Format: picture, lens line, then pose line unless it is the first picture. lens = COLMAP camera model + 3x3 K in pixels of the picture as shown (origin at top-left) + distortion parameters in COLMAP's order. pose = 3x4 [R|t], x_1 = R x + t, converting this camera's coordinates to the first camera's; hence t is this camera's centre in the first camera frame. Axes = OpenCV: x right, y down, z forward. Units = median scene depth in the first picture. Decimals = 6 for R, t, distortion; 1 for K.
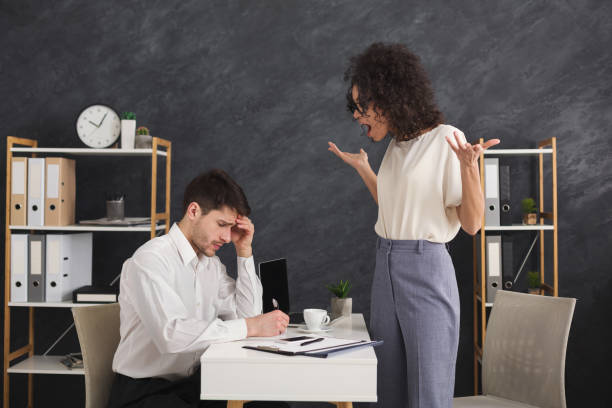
lens RADIAL K [[1075.3, 0, 296.9], [0, 1075.3, 202.0], [0, 0, 1]] dist [0.028273, -0.041017]
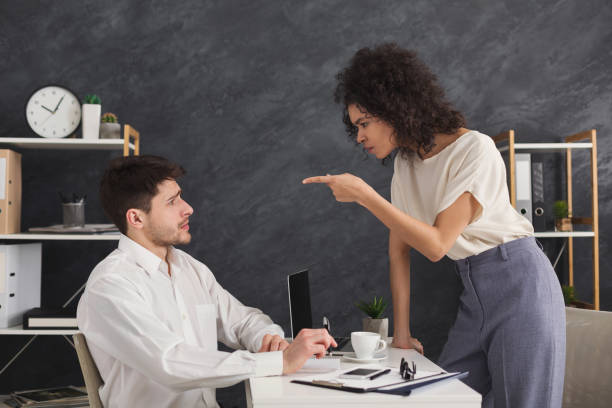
lens RADIAL K [[1075.3, 0, 296.9], [0, 1075.3, 202.0], [0, 0, 1]] dist [0.028273, -0.041017]
pose [[0.992180, 0.001165, 0.124809, -0.099773], [0.001594, 0.999757, -0.022003, 0.015731], [-0.124804, 0.022030, 0.991937, 0.162739]]
